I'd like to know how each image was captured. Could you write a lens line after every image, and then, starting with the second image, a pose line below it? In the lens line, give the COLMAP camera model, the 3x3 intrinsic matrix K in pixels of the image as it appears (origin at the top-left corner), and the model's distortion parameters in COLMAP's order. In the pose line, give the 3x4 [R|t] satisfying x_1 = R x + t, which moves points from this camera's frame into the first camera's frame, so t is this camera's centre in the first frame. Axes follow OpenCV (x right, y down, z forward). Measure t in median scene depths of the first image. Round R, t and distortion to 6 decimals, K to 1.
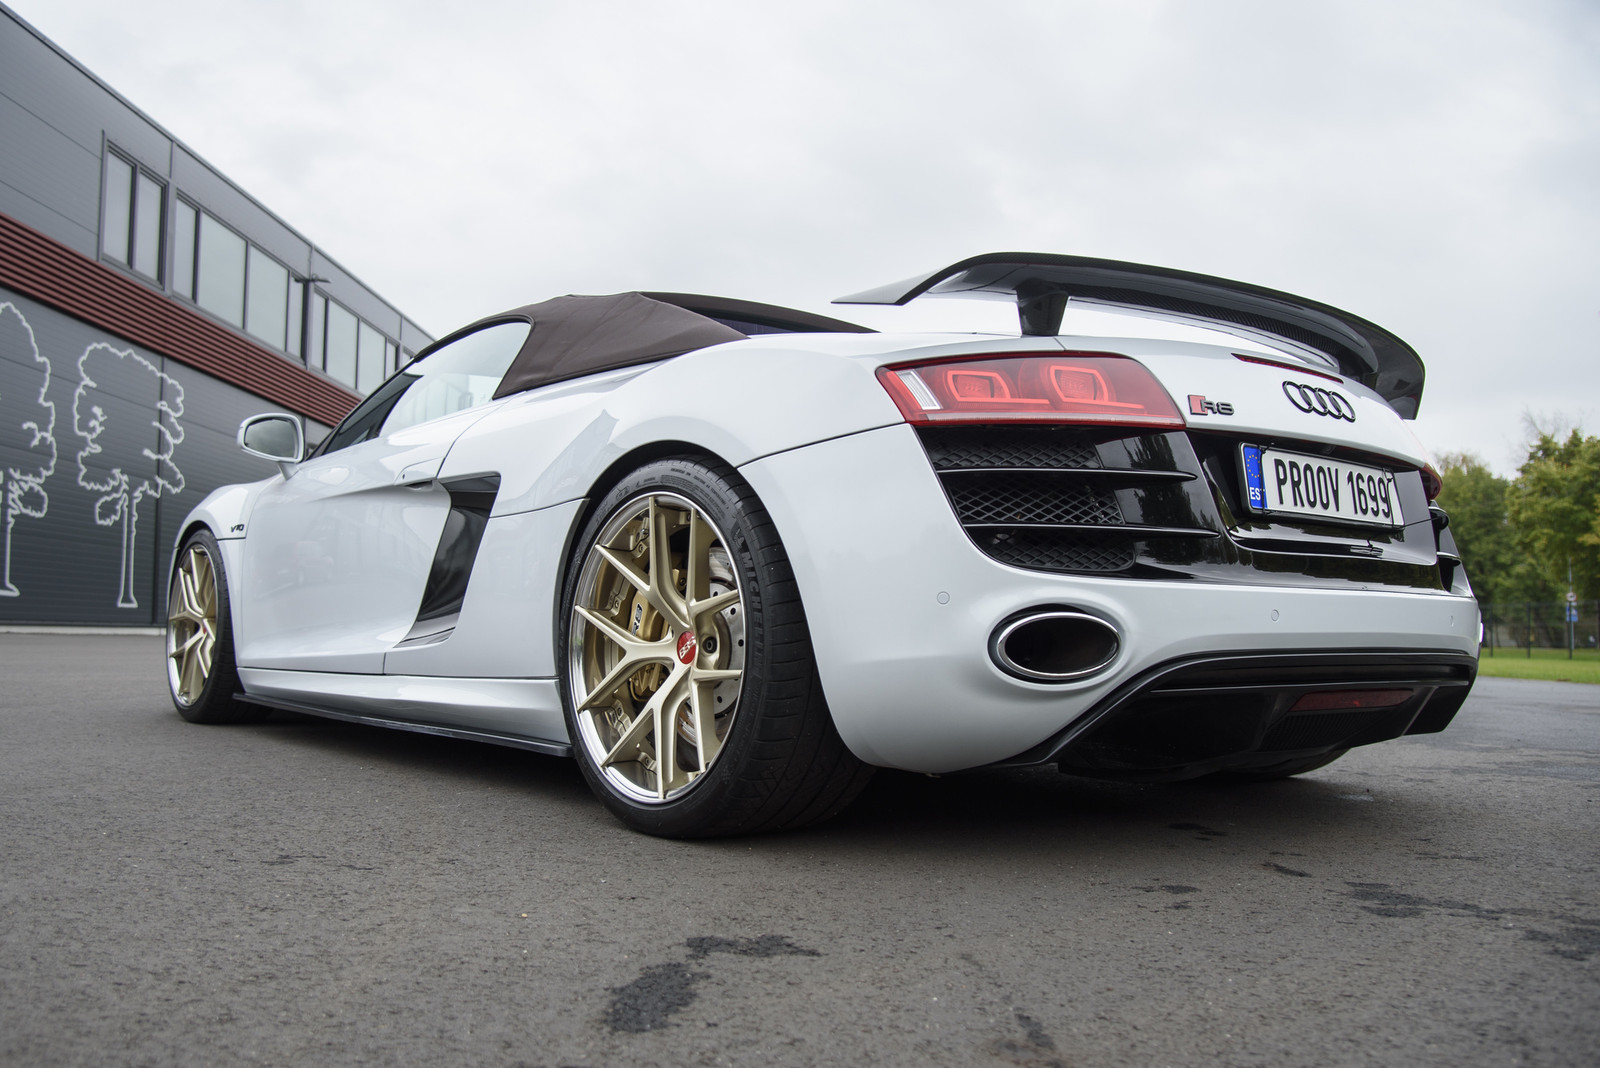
lens RADIAL K [[1401.7, 0, 792.8], [0, 1401.7, 534.8], [0, 0, 1]] dist [-0.010669, 0.022475]
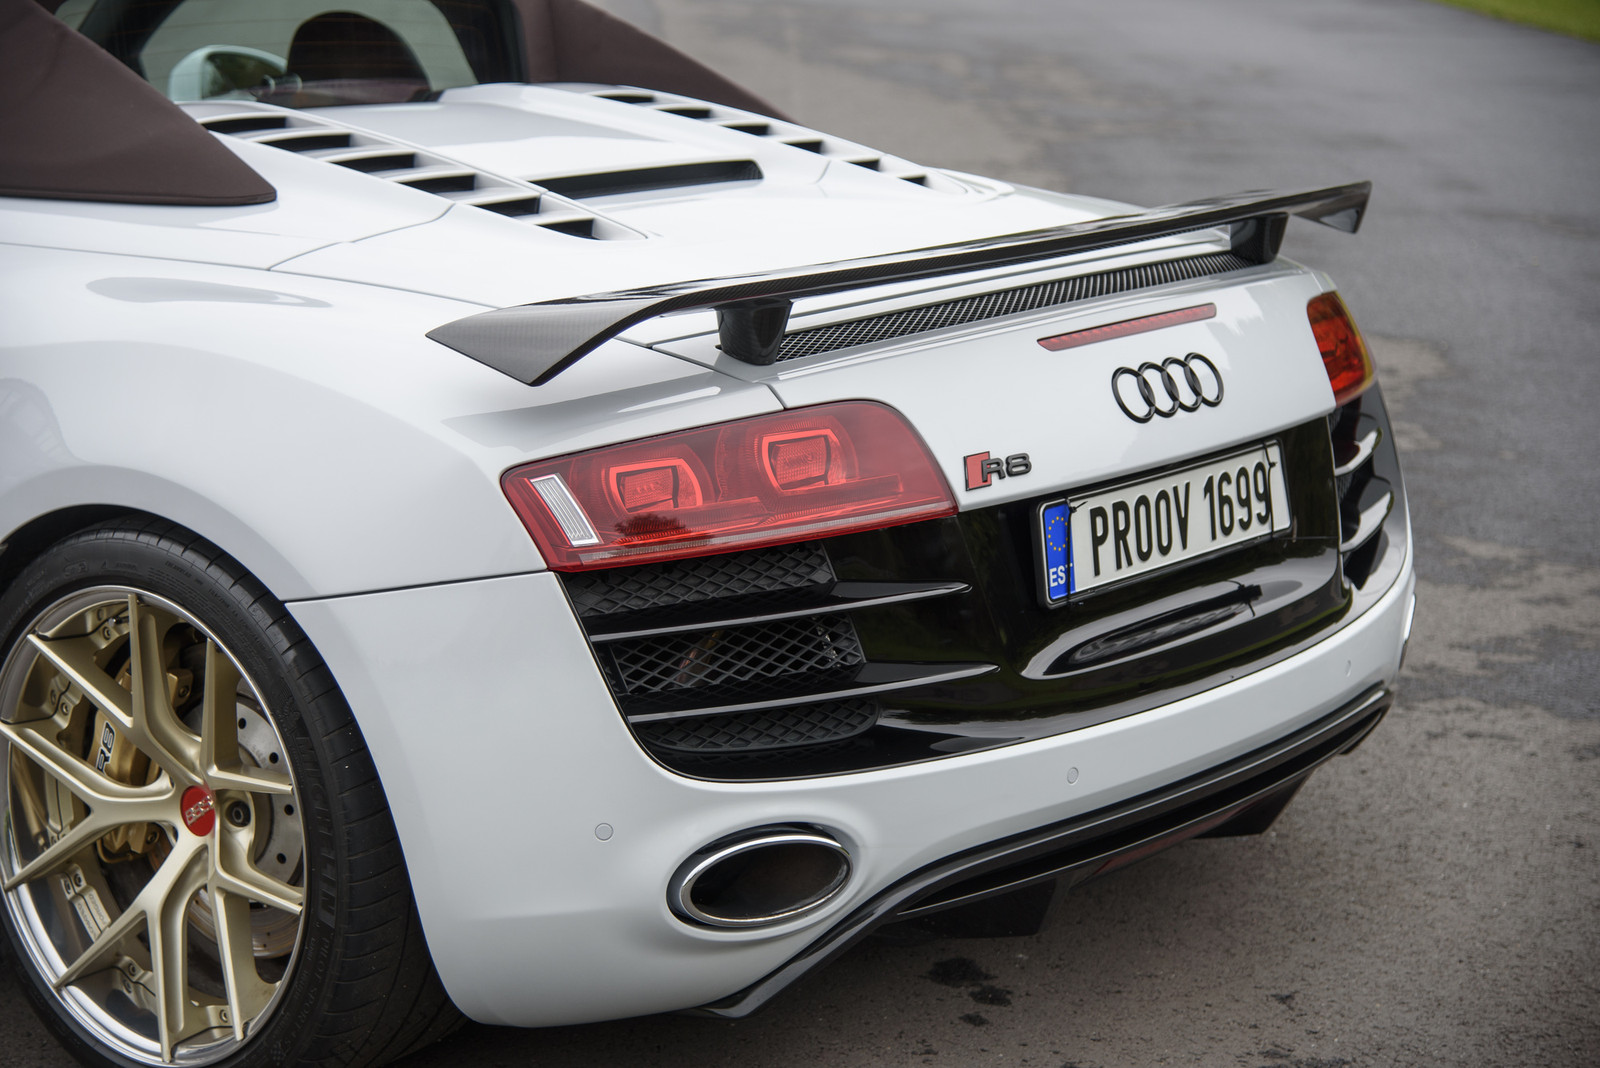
lens RADIAL K [[2958.3, 0, 800.6], [0, 2958.3, 530.8], [0, 0, 1]] dist [0.506898, 0.000000]
pose [[0.983105, -0.037146, 0.179232, -0.049235], [-0.016878, 0.956623, 0.290839, -0.455520], [-0.182261, -0.288951, 0.939834, -0.318952]]
